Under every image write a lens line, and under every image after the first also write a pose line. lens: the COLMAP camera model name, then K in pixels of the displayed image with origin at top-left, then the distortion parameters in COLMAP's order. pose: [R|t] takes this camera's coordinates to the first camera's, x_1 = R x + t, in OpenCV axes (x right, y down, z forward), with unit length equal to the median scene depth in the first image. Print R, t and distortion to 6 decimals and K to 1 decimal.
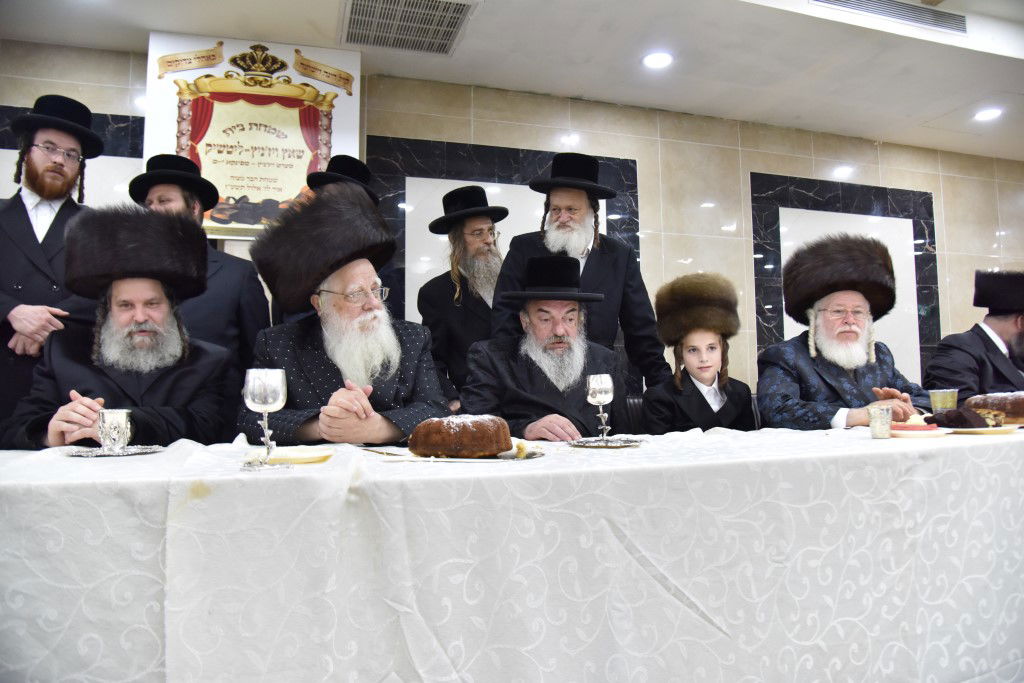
lens RADIAL K [[696.2, 0, 515.1], [0, 696.2, 346.1], [0, 0, 1]] dist [-0.115807, 0.061658]
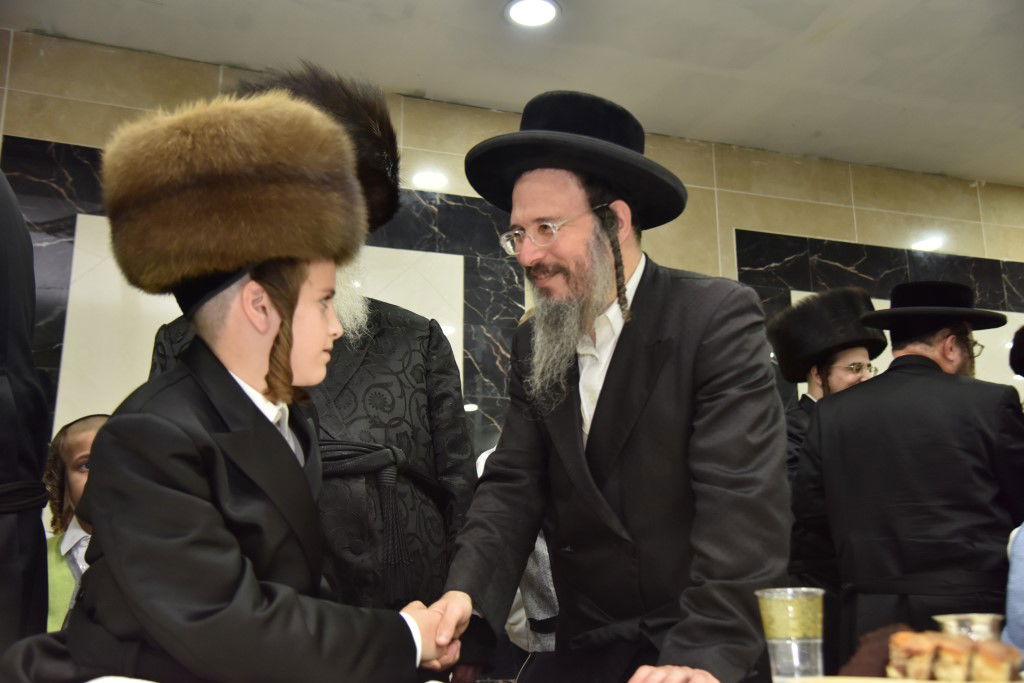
lens RADIAL K [[1079.3, 0, 510.7], [0, 1079.3, 345.9], [0, 0, 1]] dist [0.031170, 0.215825]
pose [[0.999745, 0.010625, 0.019934, 0.187529], [-0.006211, 0.977752, -0.209674, 0.038497], [-0.021718, 0.209497, 0.977568, 0.195758]]
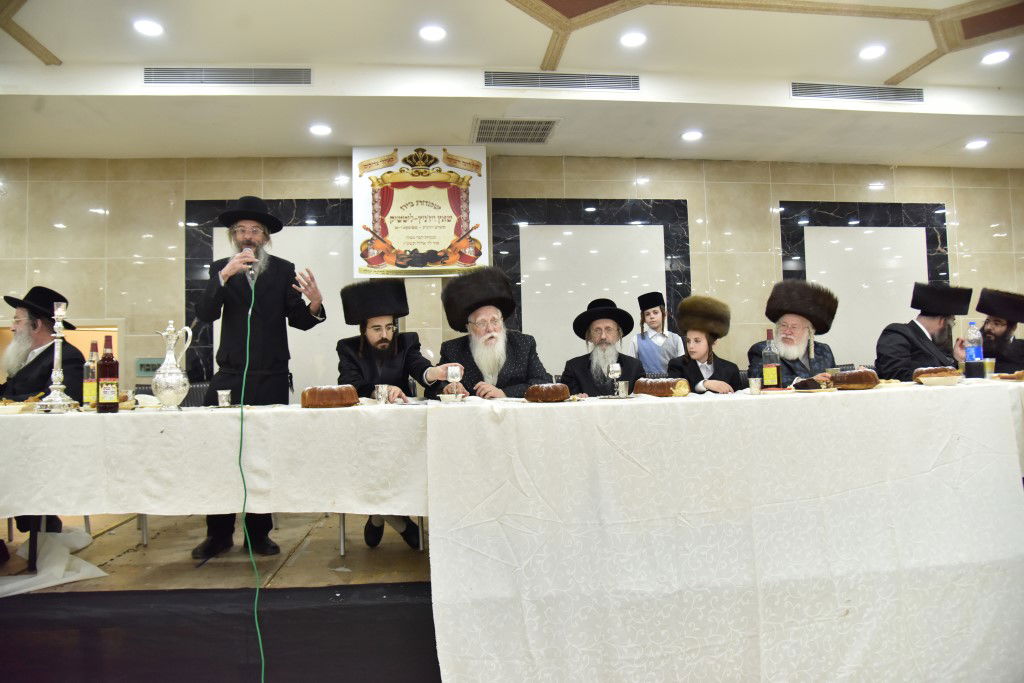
lens RADIAL K [[703.4, 0, 504.8], [0, 703.4, 341.6], [0, 0, 1]] dist [-0.123542, 0.061988]
pose [[0.981724, -0.022702, -0.188951, 0.095749], [0.026556, 0.999487, 0.017890, -0.032252], [0.188448, -0.022581, 0.981824, -0.517711]]
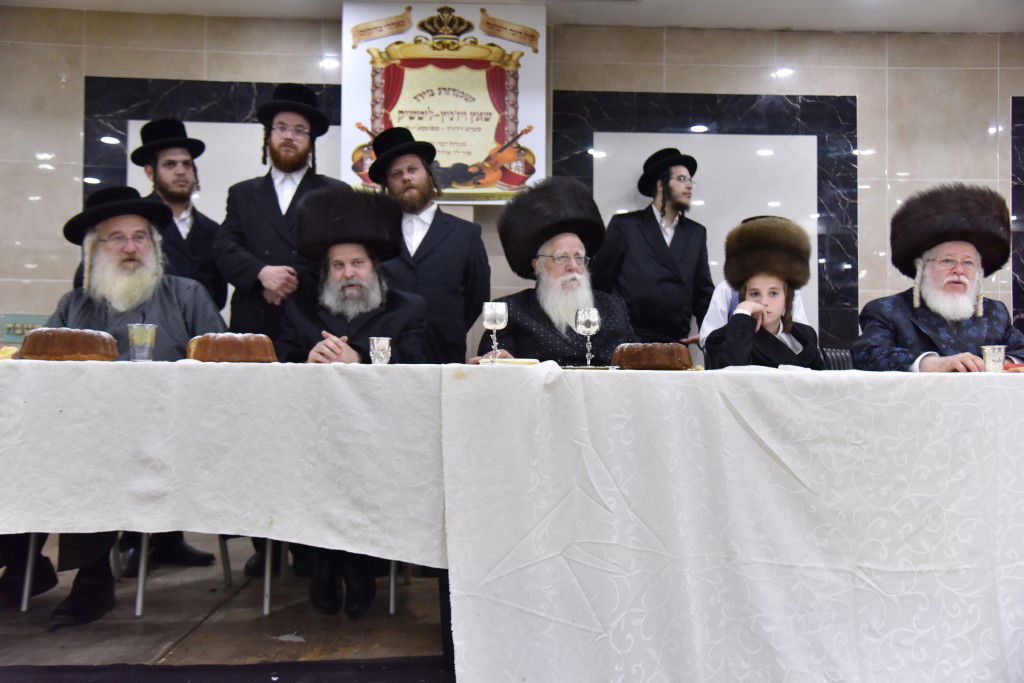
lens RADIAL K [[972.7, 0, 512.0], [0, 972.7, 341.5], [0, 0, 1]] dist [0.002995, 0.113245]
pose [[0.969826, 0.004127, -0.243762, 0.070206], [-0.001578, 0.999942, 0.010648, 0.034342], [0.243792, -0.009942, 0.969777, -0.383427]]
